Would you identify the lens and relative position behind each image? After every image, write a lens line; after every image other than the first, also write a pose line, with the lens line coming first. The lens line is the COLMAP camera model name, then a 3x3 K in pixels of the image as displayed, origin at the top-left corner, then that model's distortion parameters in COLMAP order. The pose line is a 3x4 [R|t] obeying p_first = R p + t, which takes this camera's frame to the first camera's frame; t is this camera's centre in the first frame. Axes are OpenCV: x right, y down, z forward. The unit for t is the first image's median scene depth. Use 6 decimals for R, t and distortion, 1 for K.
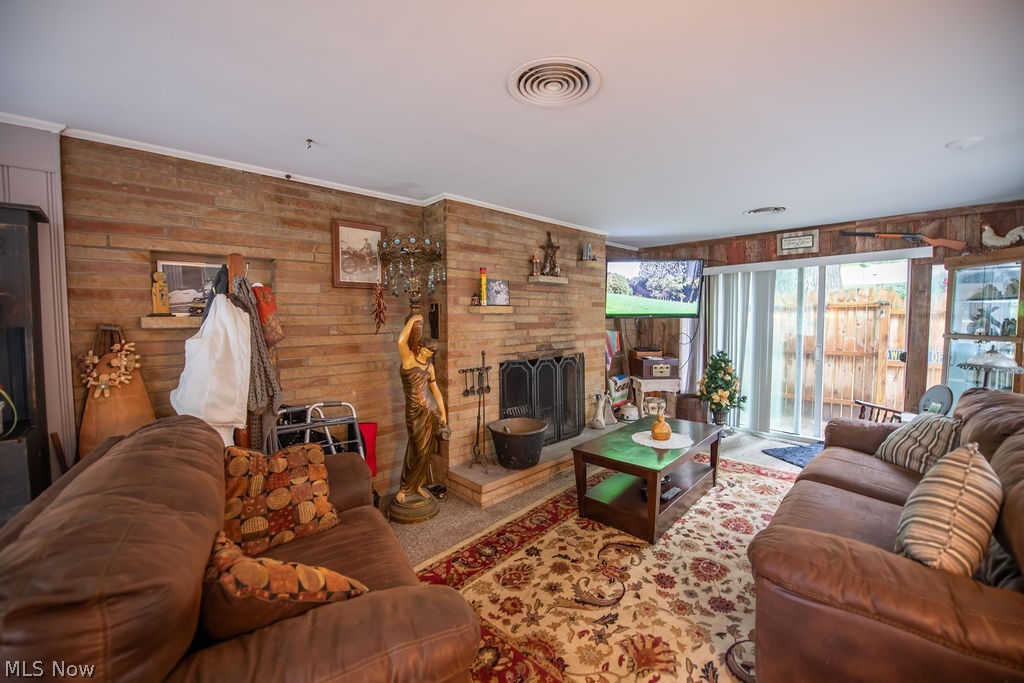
lens RADIAL K [[408.3, 0, 514.5], [0, 408.3, 337.0], [0, 0, 1]] dist [-0.011355, -0.000208]
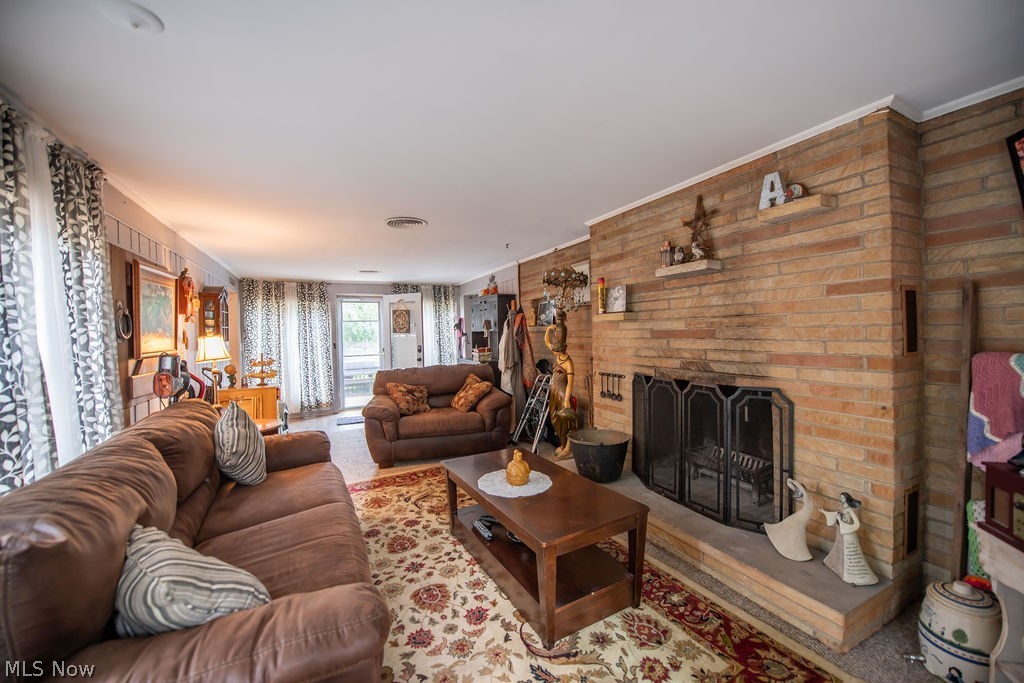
lens RADIAL K [[408.3, 0, 514.5], [0, 408.3, 337.0], [0, 0, 1]] dist [-0.011355, -0.000208]
pose [[-0.309361, 0.027157, -0.950557, 1.051522], [-0.022867, 0.999091, 0.035986, -0.052887], [0.950670, 0.032869, -0.308458, 1.177558]]
